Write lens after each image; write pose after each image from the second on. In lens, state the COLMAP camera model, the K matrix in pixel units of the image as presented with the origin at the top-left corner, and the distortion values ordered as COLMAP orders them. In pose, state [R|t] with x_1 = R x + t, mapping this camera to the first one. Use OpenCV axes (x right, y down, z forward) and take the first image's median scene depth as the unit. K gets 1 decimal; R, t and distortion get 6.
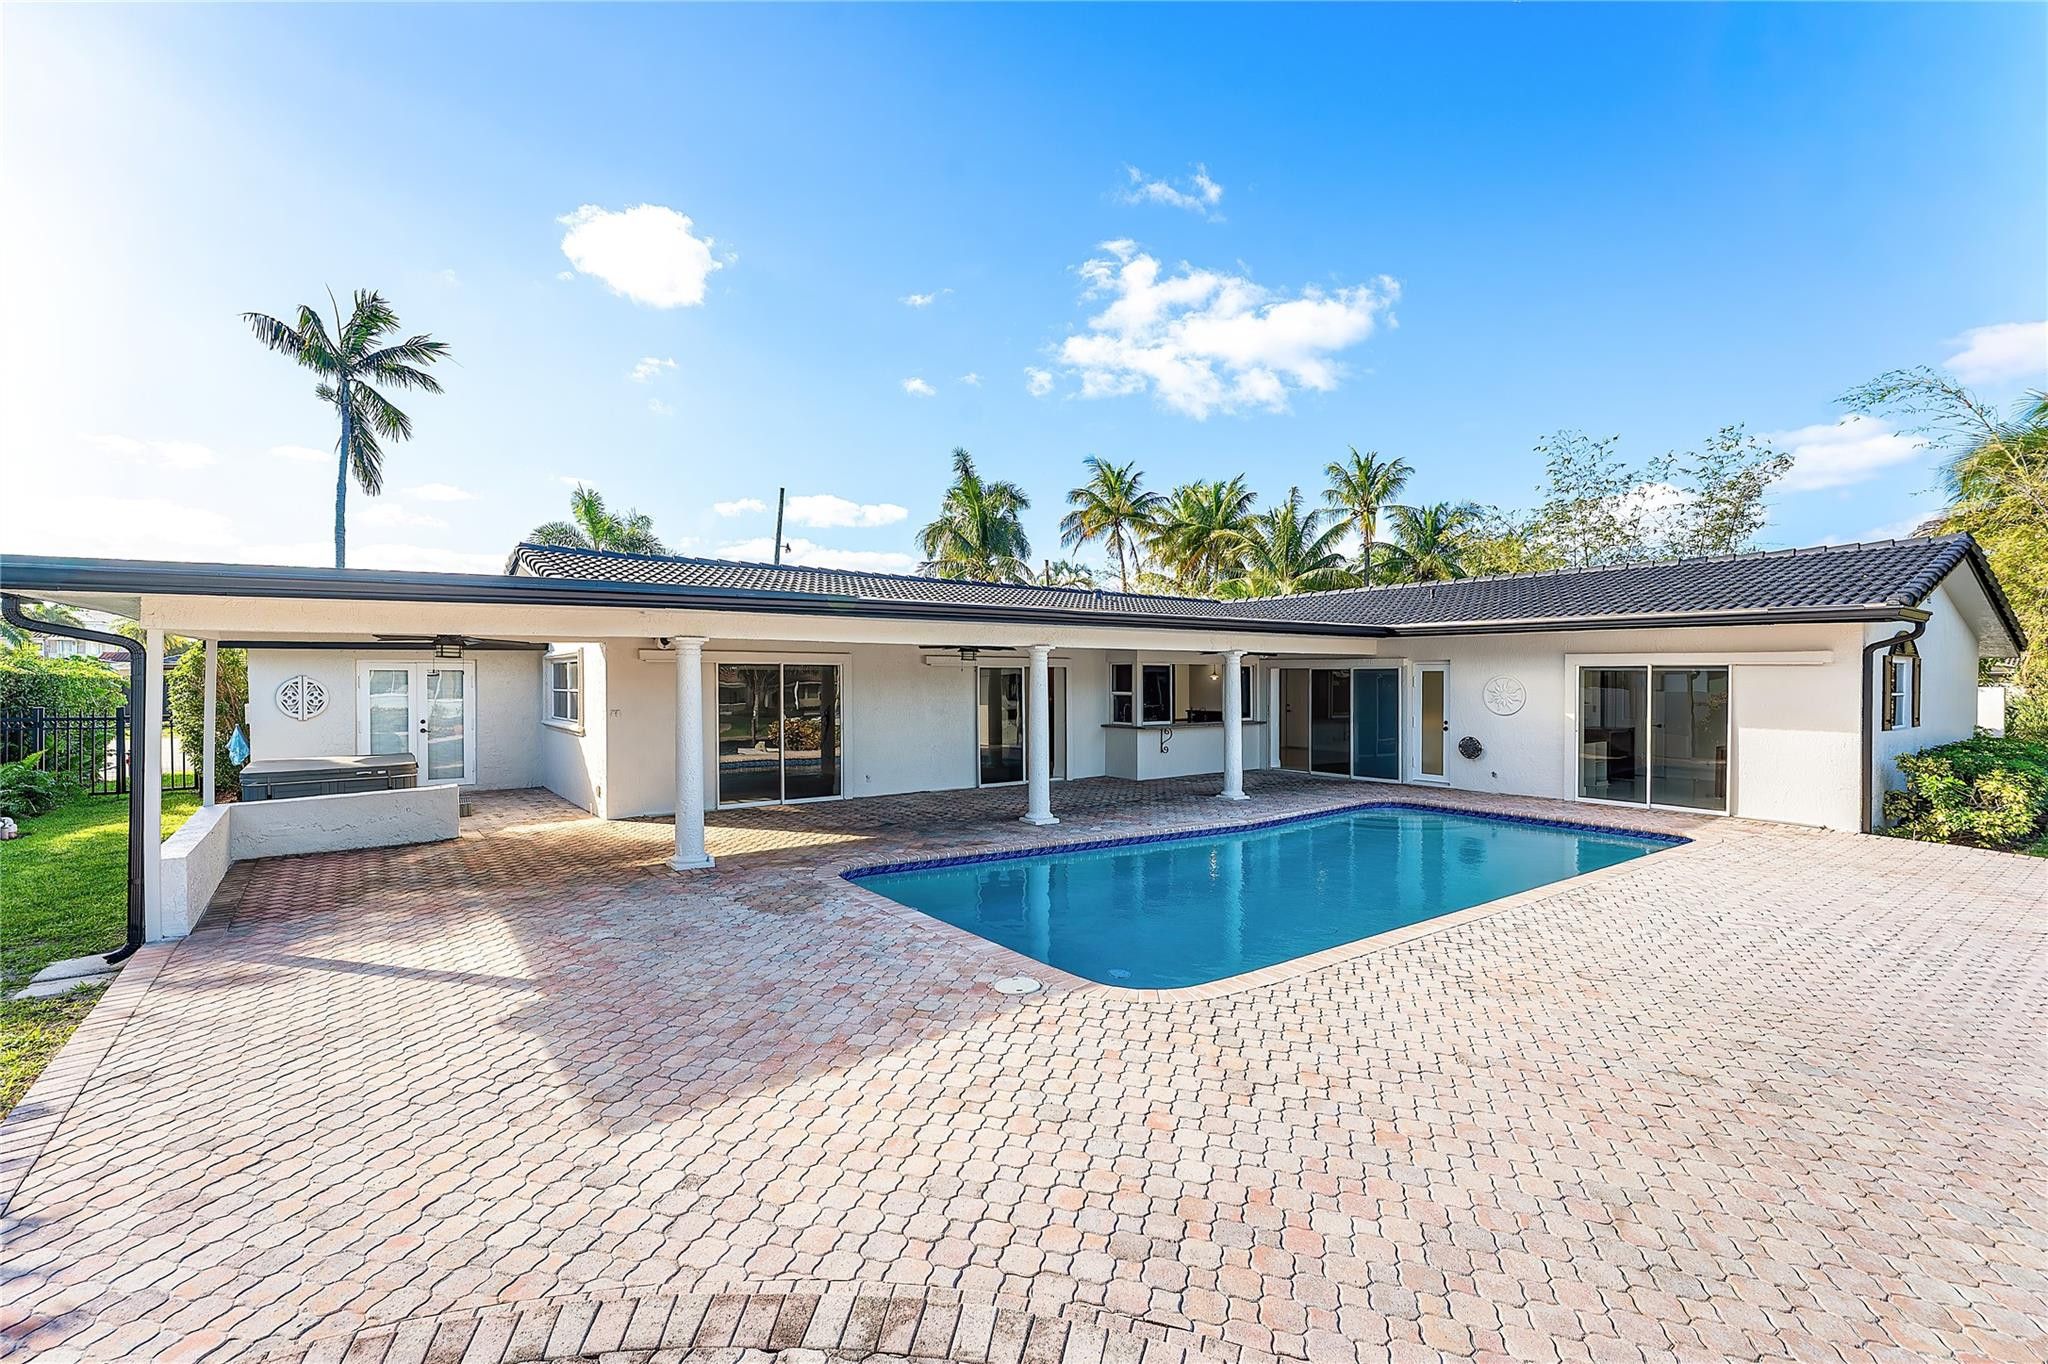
lens RADIAL K [[907.2, 0, 1024.0], [0, 907.2, 682.0], [0, 0, 1]] dist [0.001374, 0.000038]
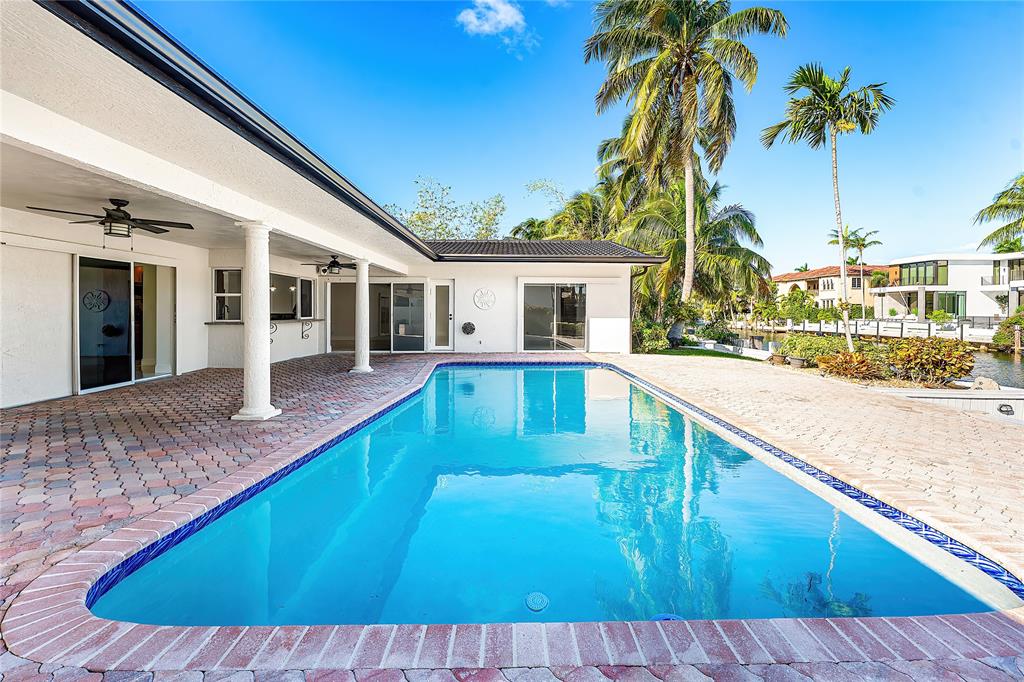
lens RADIAL K [[433.5, 0, 512.9], [0, 433.5, 312.2], [0, 0, 1]] dist [-0.000599, -0.000111]
pose [[0.578773, -0.005299, 0.815471, -0.151068], [0.009046, 0.999959, 0.000078, 0.041631], [-0.815438, 0.007331, 0.578798, 0.424984]]
